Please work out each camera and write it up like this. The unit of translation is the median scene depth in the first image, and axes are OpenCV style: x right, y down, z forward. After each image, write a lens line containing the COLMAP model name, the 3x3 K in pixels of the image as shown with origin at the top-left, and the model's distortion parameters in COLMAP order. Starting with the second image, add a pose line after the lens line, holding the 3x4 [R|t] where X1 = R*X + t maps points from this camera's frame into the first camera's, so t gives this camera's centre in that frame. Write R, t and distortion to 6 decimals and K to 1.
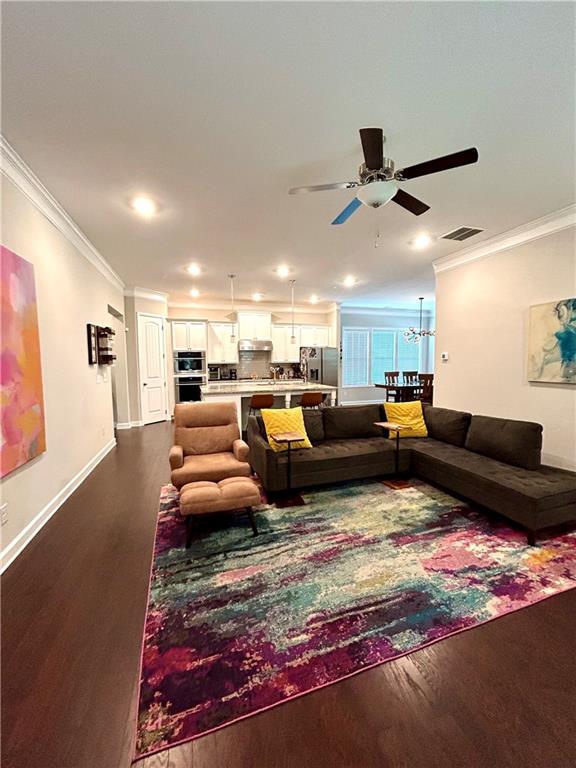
lens RADIAL K [[312.5, 0, 294.9], [0, 312.5, 385.6], [0, 0, 1]] dist [-0.004475, 0.000178]
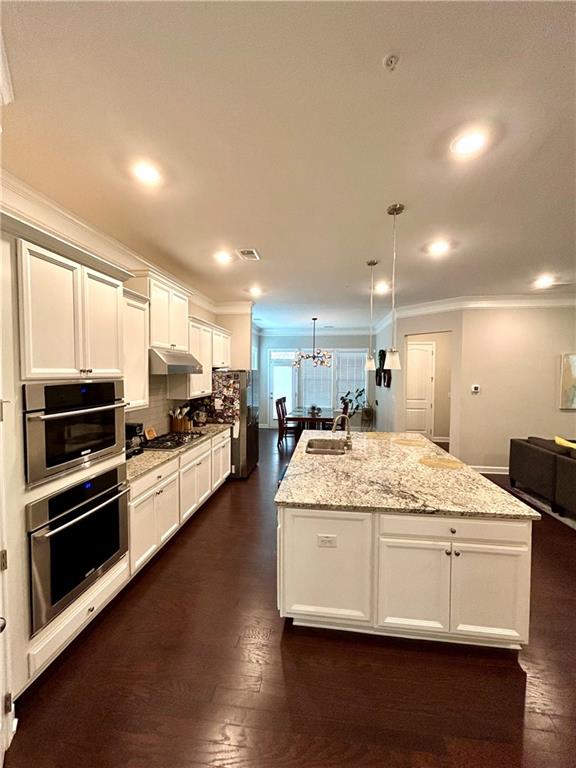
lens RADIAL K [[312.5, 0, 290.0], [0, 312.5, 381.8], [0, 0, 1]] dist [-0.004475, 0.000178]
pose [[0.422845, -0.016863, 0.906045, -0.468537], [0.061443, 0.998059, -0.010100, -0.090766], [-0.904117, 0.059941, 0.423061, 0.699089]]
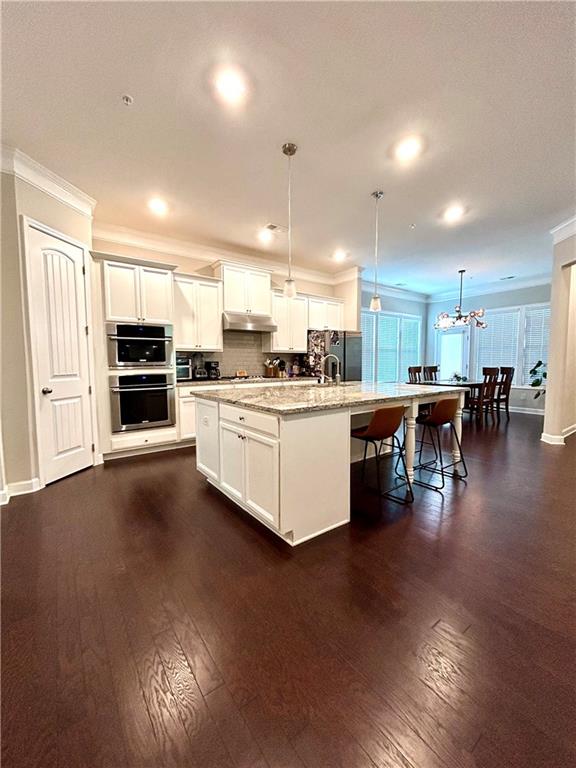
lens RADIAL K [[312.5, 0, 290.8], [0, 312.5, 384.0], [0, 0, 1]] dist [-0.004475, 0.000178]
pose [[0.945481, -0.019032, 0.325120, -0.258634], [0.022838, 0.999708, -0.007895, -0.003039], [-0.324875, 0.014890, 0.945640, 0.416905]]
